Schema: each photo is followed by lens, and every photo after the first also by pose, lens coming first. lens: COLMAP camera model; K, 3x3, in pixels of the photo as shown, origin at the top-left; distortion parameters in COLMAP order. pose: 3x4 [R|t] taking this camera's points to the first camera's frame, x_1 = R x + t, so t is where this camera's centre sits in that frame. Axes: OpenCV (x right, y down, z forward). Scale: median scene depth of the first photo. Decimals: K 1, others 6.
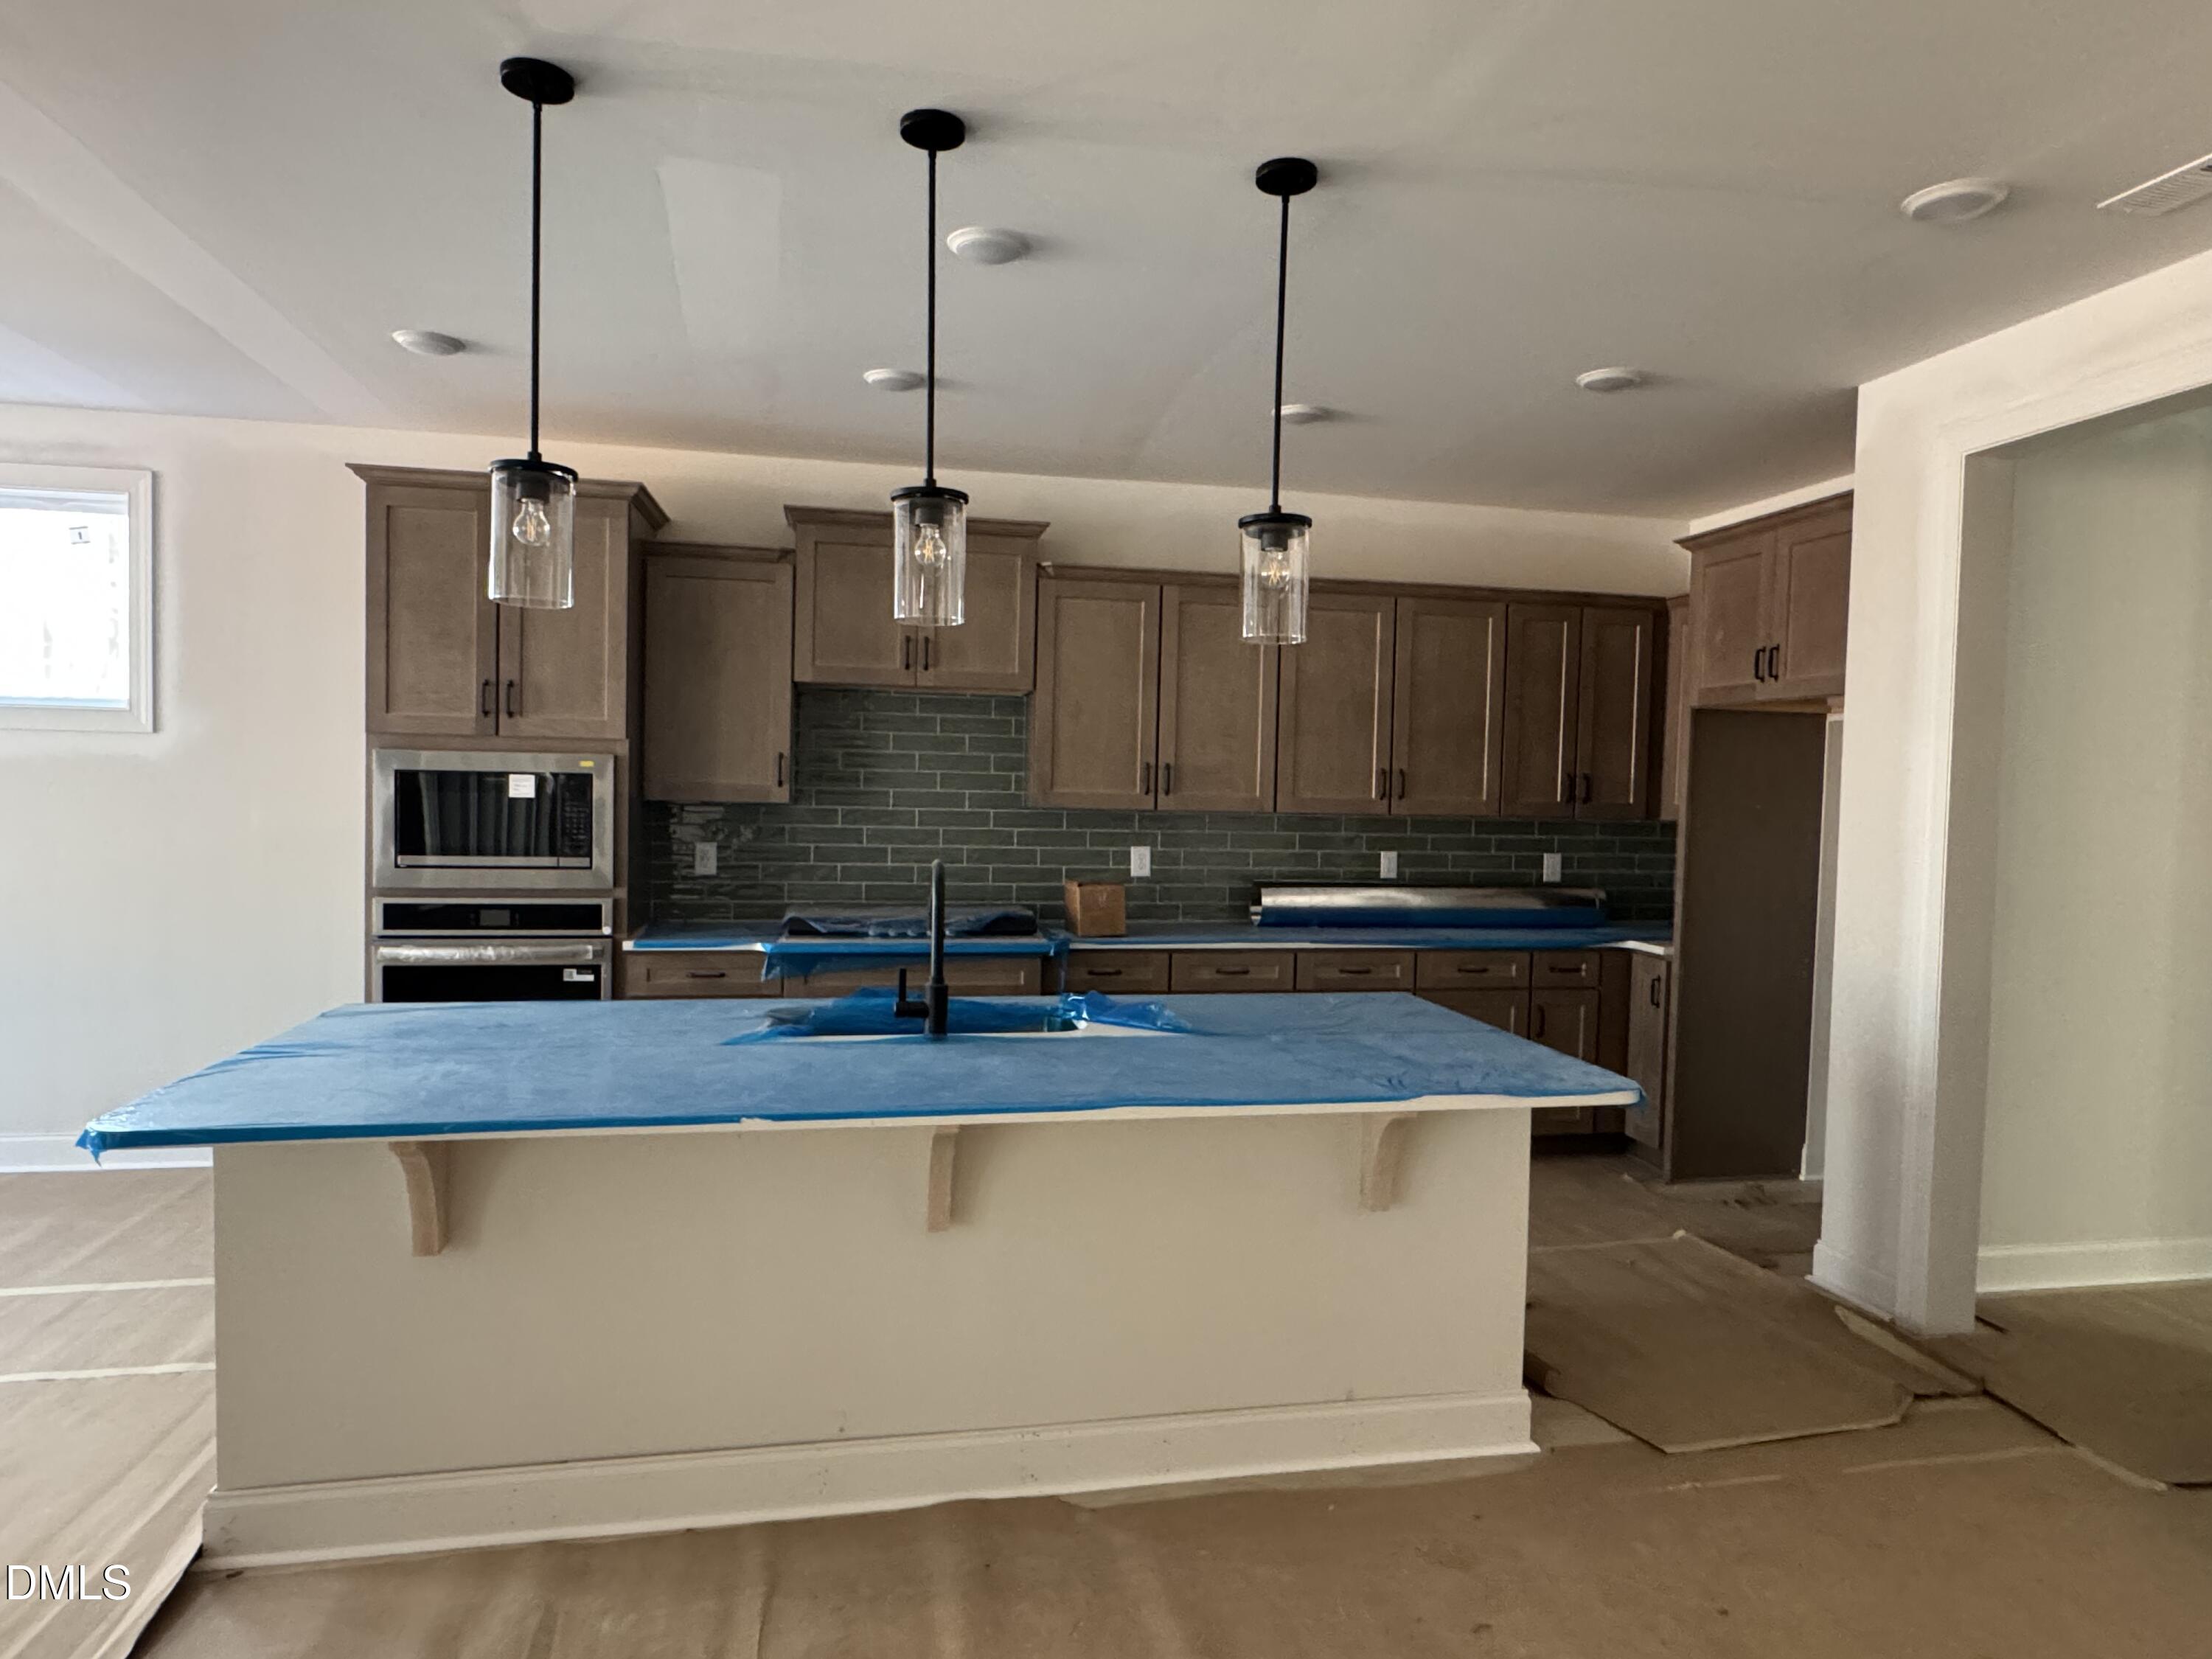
lens RADIAL K [[1303.0, 0, 1106.0], [0, 1303.0, 829.5], [0, 0, 1]] dist [-0.001144, 0.000573]
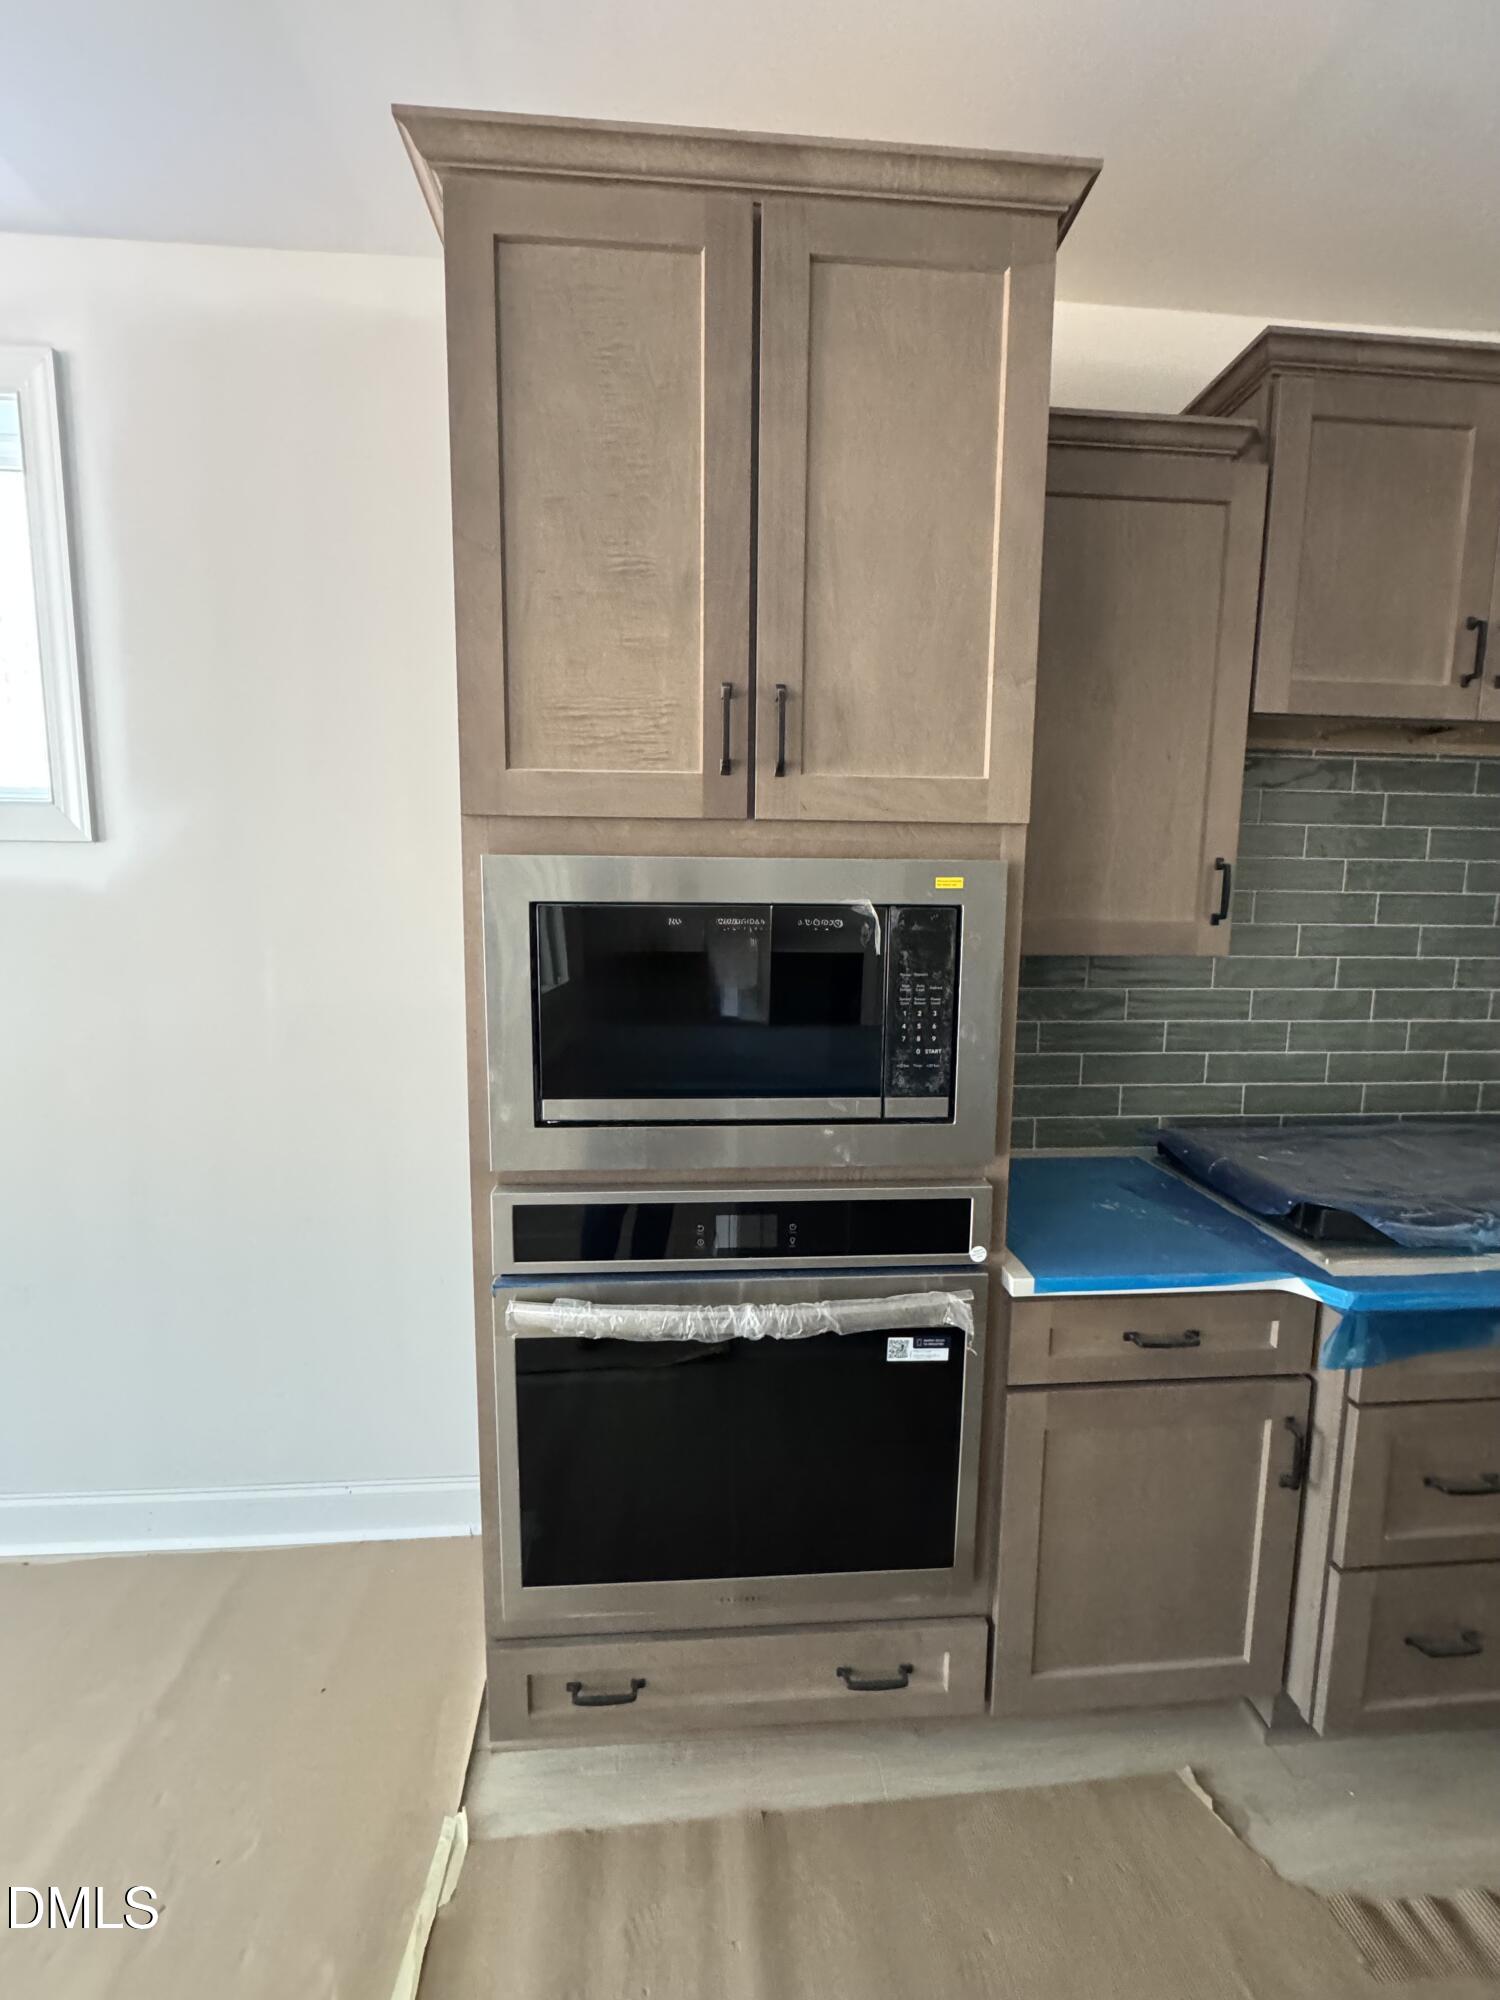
lens RADIAL K [[826.0, 0, 750.0], [0, 826.0, 1000.0], [0, 0, 1]] dist [-0.003861, -0.000218]
pose [[0.992629, 0.001402, -0.121181, -0.427635], [0.008411, 0.996725, 0.080431, -0.034116], [0.120897, -0.080858, 0.989366, 0.715146]]
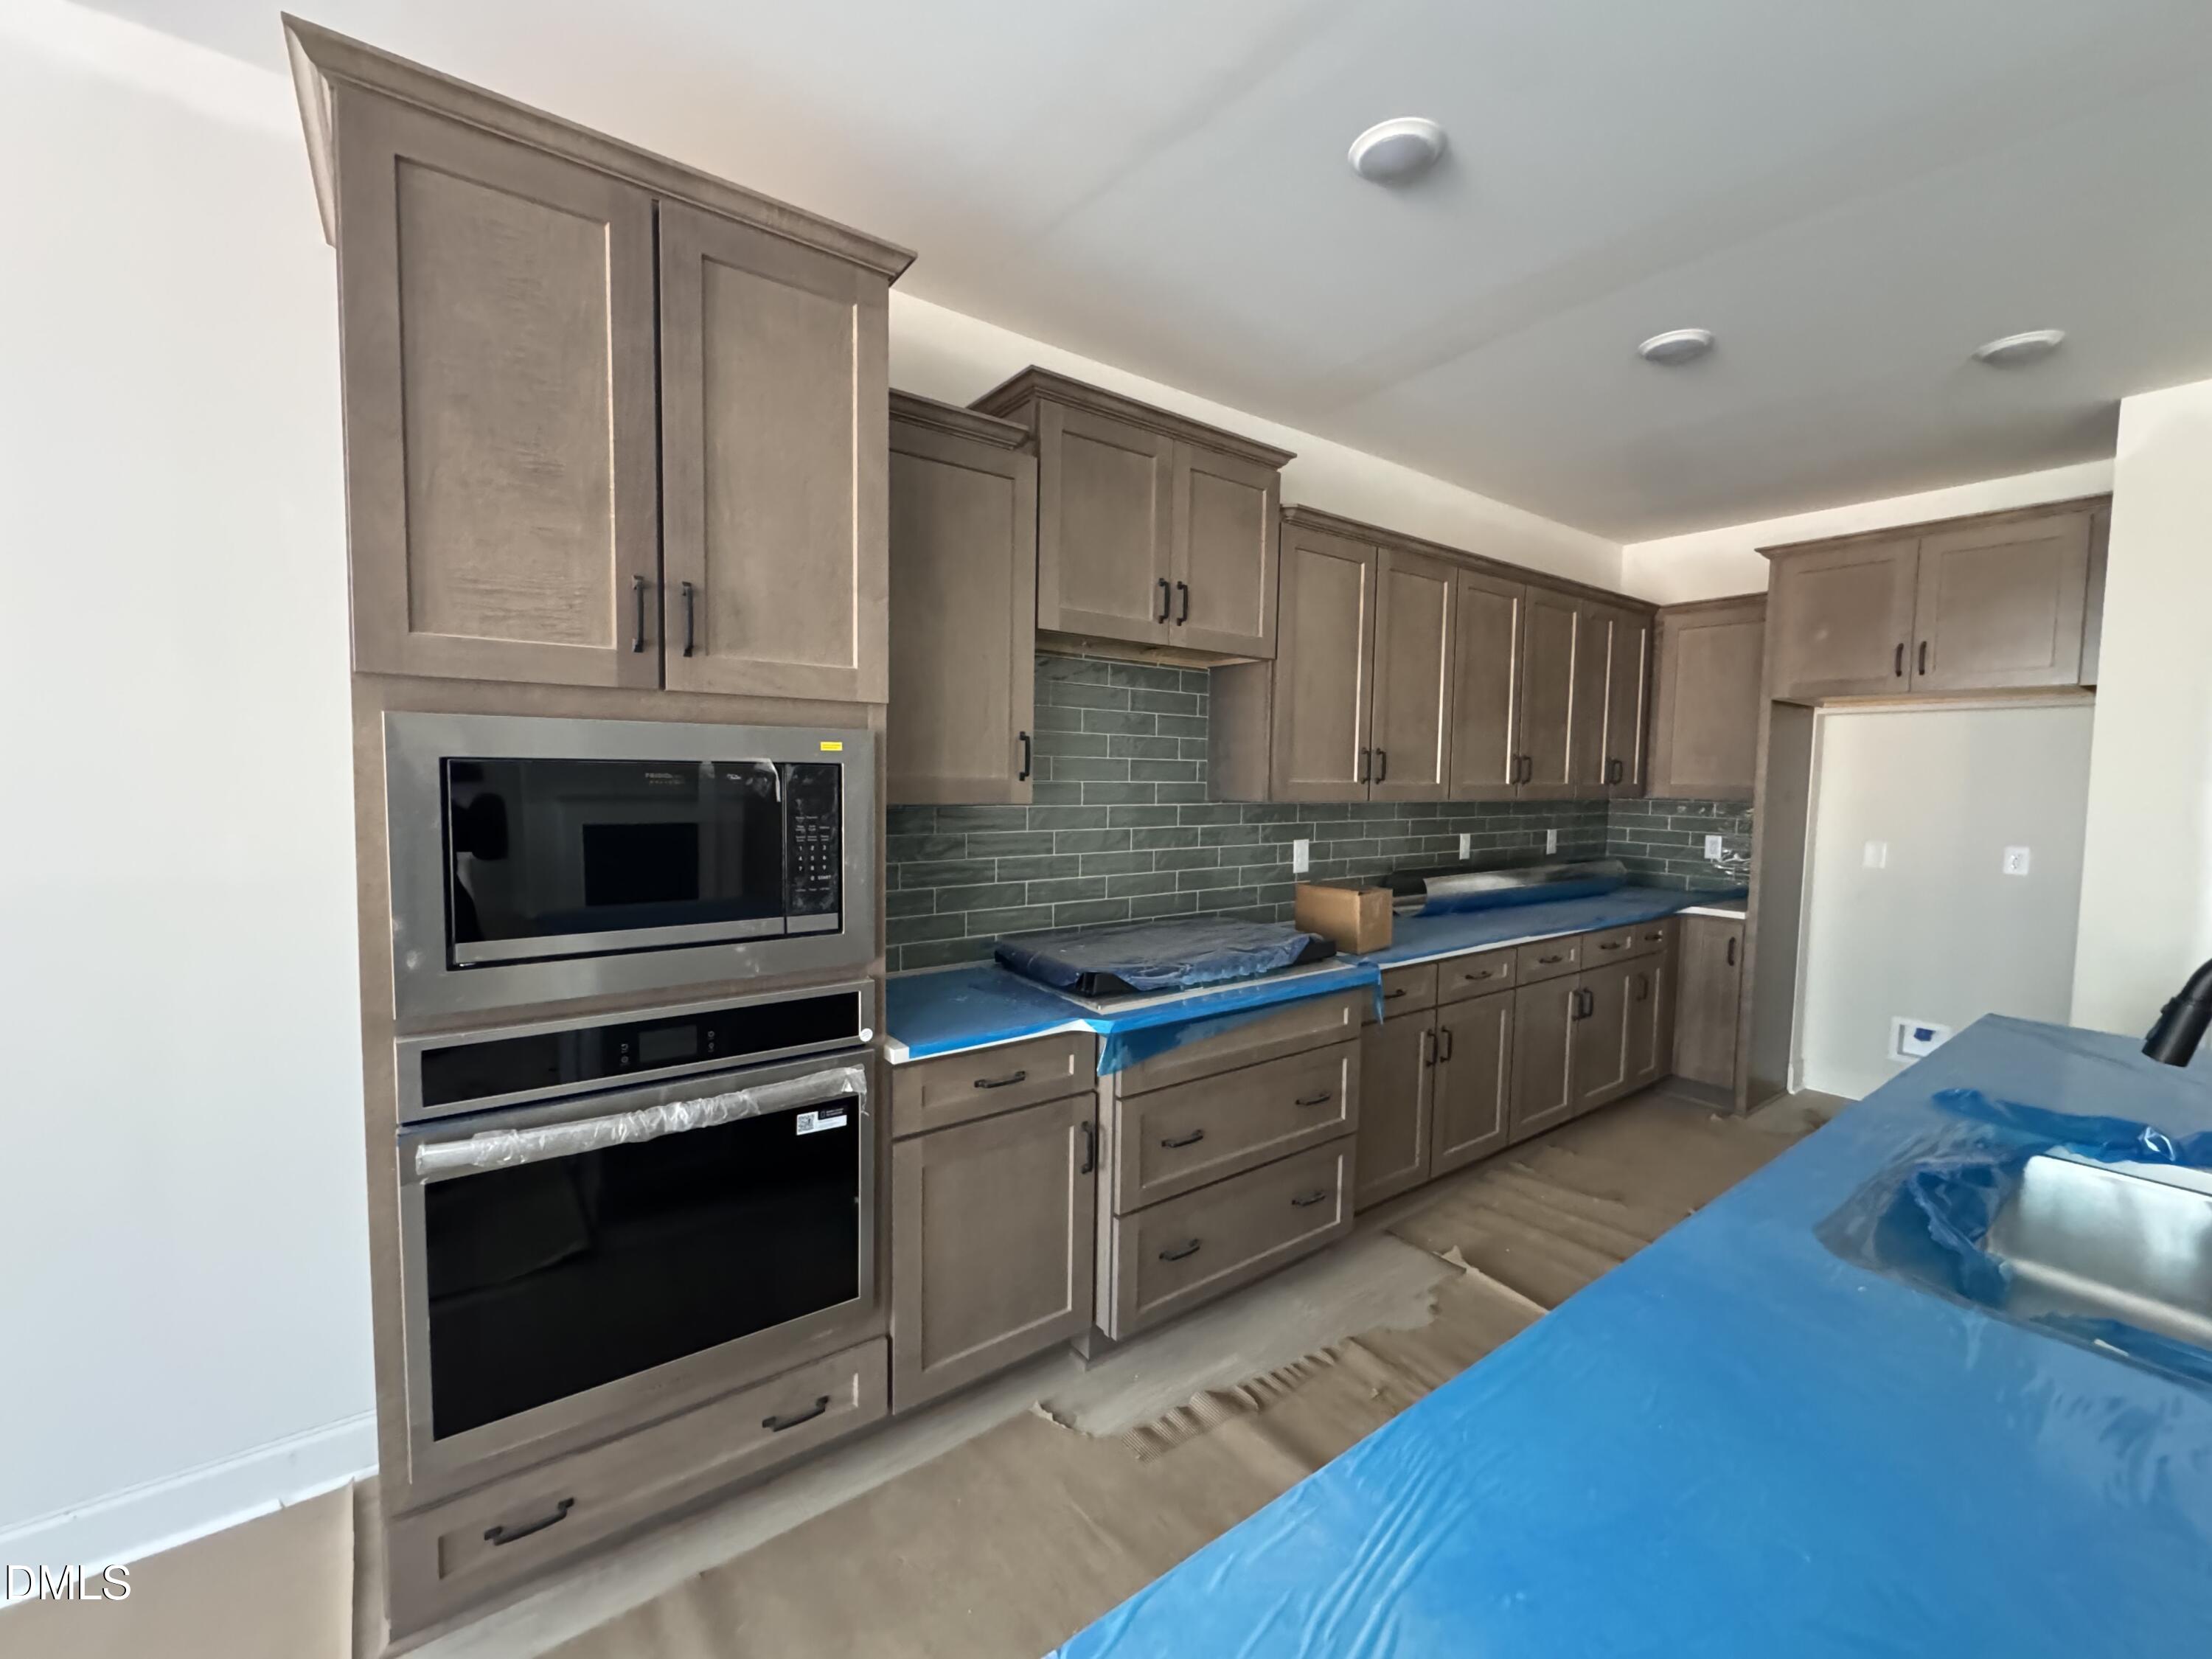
lens RADIAL K [[913.6, 0, 1101.3], [0, 913.6, 830.5], [0, 0, 1]] dist [-0.003861, -0.000218]
pose [[0.902300, -0.036393, 0.429569, -0.460365], [0.020803, 0.998945, 0.040935, -0.027852], [-0.430606, -0.028000, 0.902106, 0.592029]]
